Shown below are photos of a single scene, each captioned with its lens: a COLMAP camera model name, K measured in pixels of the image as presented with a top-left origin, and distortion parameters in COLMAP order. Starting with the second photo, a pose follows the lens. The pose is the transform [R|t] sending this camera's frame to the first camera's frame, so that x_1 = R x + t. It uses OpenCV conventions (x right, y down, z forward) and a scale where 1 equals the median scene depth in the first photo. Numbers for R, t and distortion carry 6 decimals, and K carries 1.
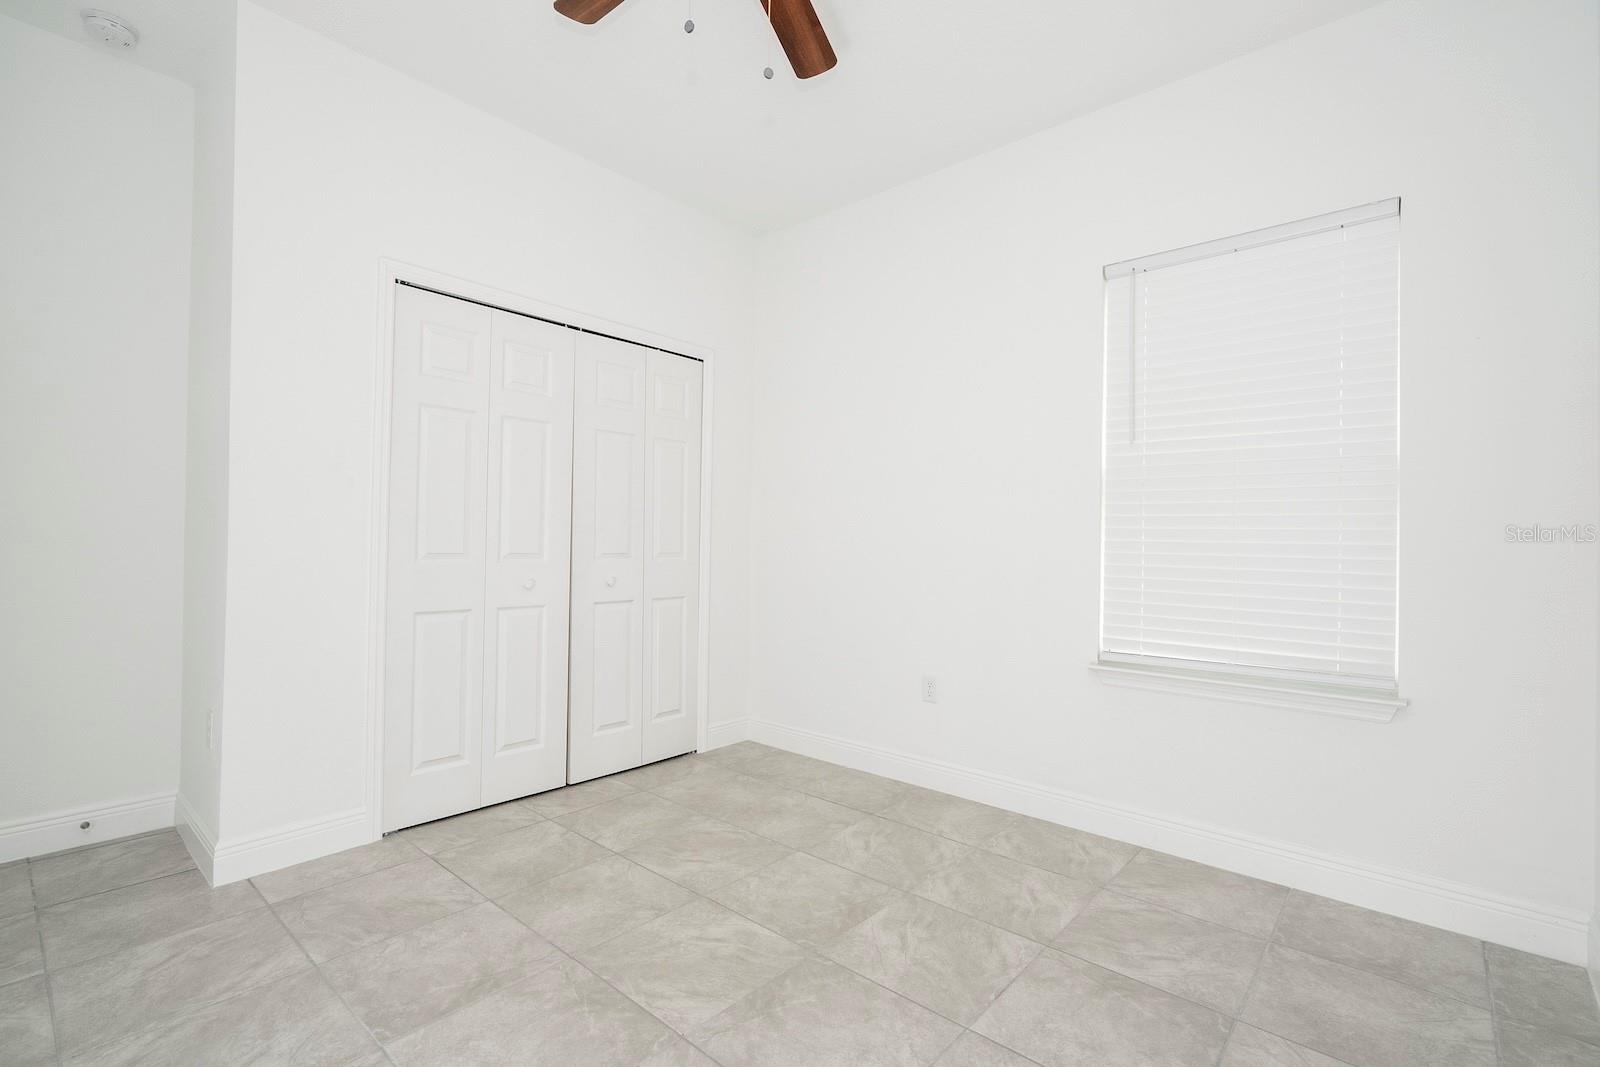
lens RADIAL K [[721.4, 0, 805.1], [0, 721.4, 533.3], [0, 0, 1]] dist [-0.005069, 0.003124]
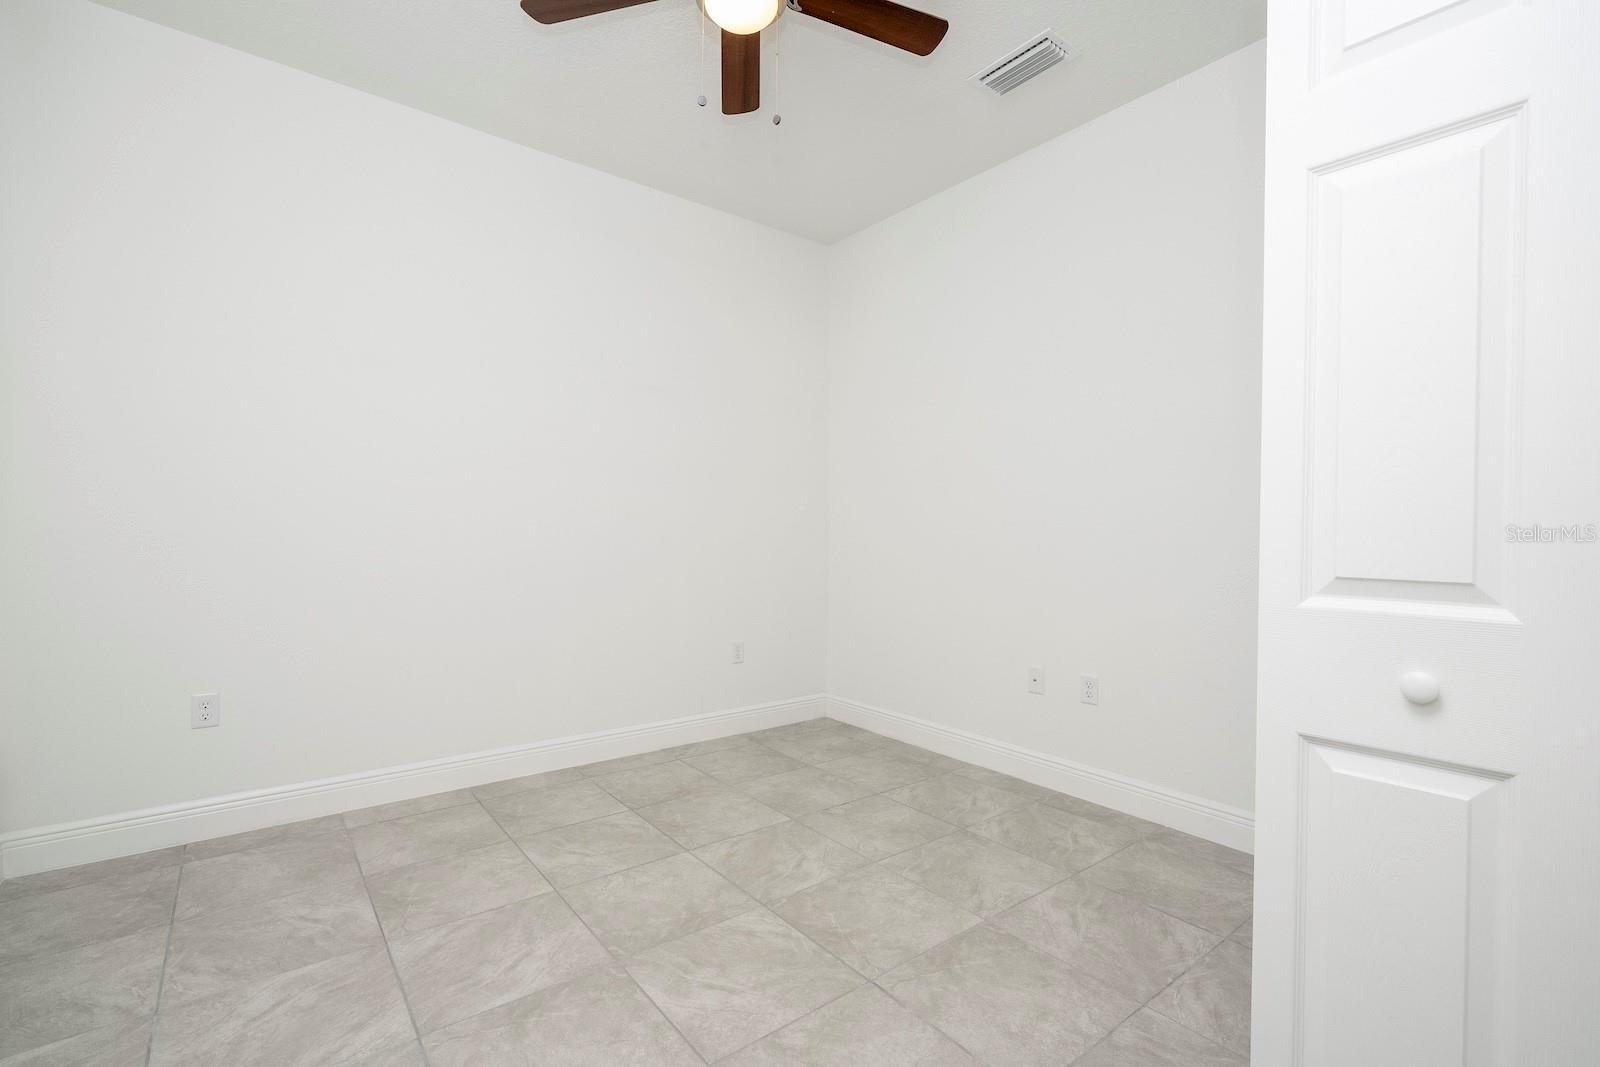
lens RADIAL K [[721.4, 0, 805.1], [0, 721.4, 533.3], [0, 0, 1]] dist [-0.005069, 0.003124]
pose [[-0.982077, -0.023489, 0.187010, -0.374690], [-0.025362, 0.999649, -0.007630, 0.017269], [-0.186765, -0.012236, -0.982328, 1.803373]]
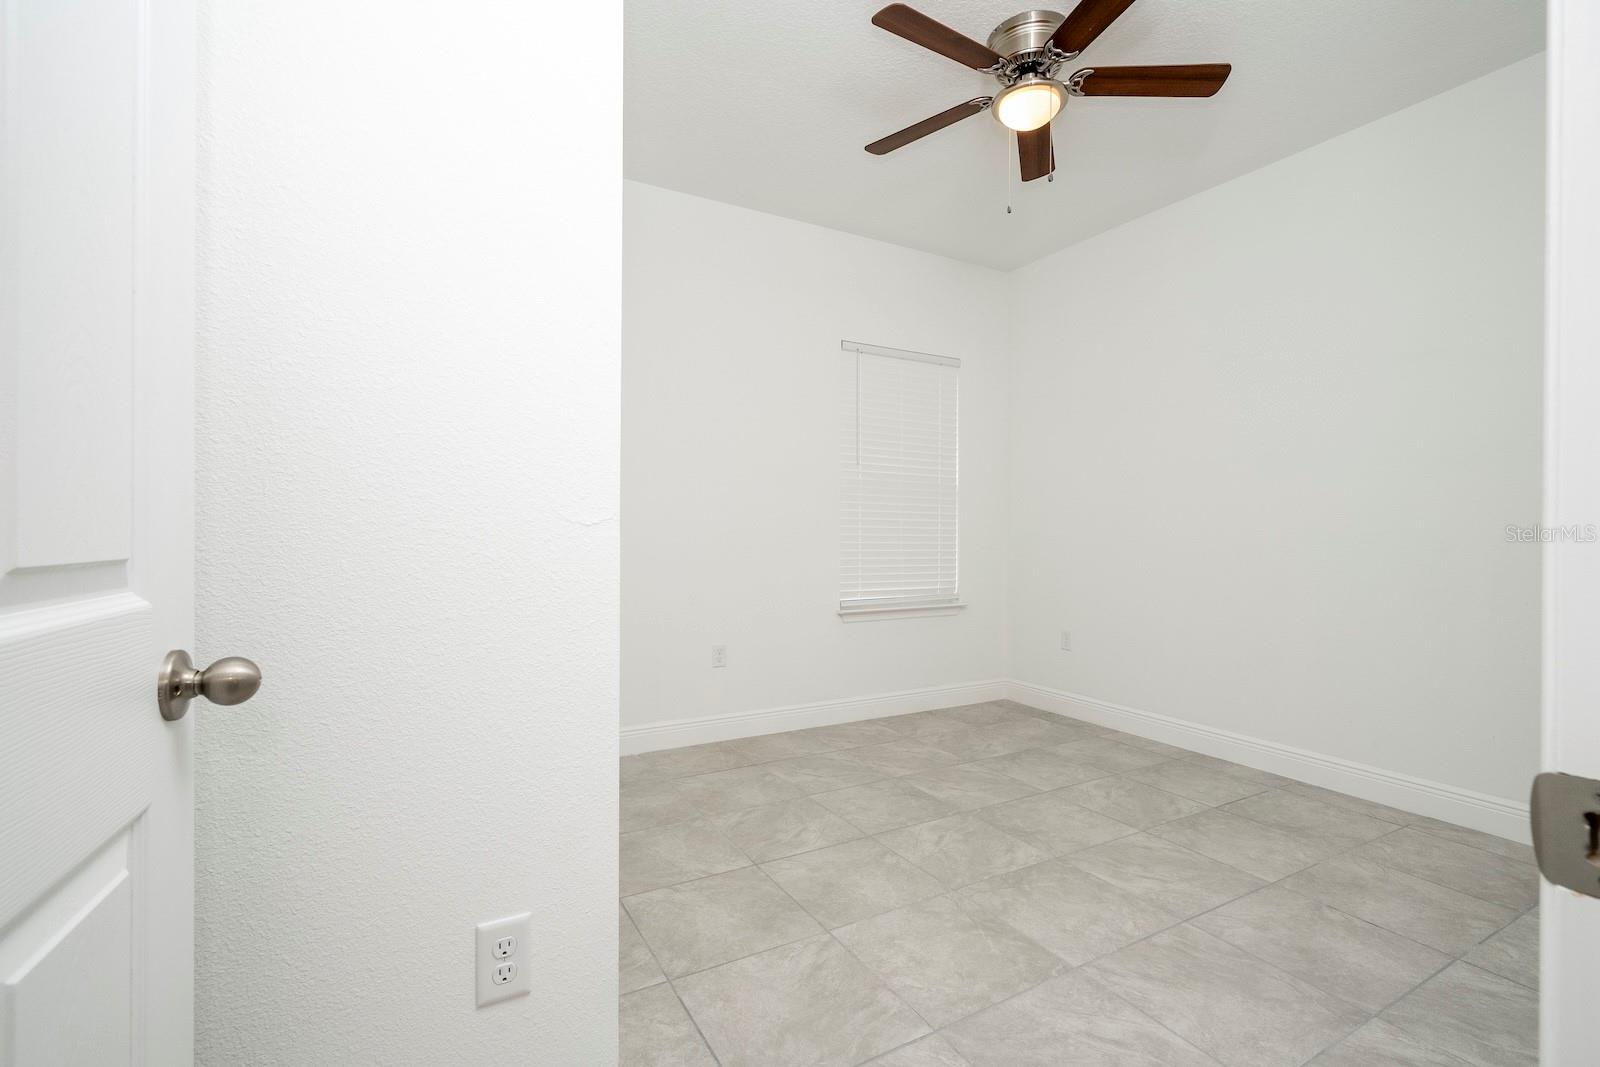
lens RADIAL K [[721.4, 0, 805.1], [0, 721.4, 533.3], [0, 0, 1]] dist [-0.005069, 0.003124]
pose [[0.331184, -0.015438, 0.943440, -1.389708], [-0.013566, 0.999685, 0.021120, -0.008641], [-0.943469, -0.019793, 0.330870, 0.793681]]
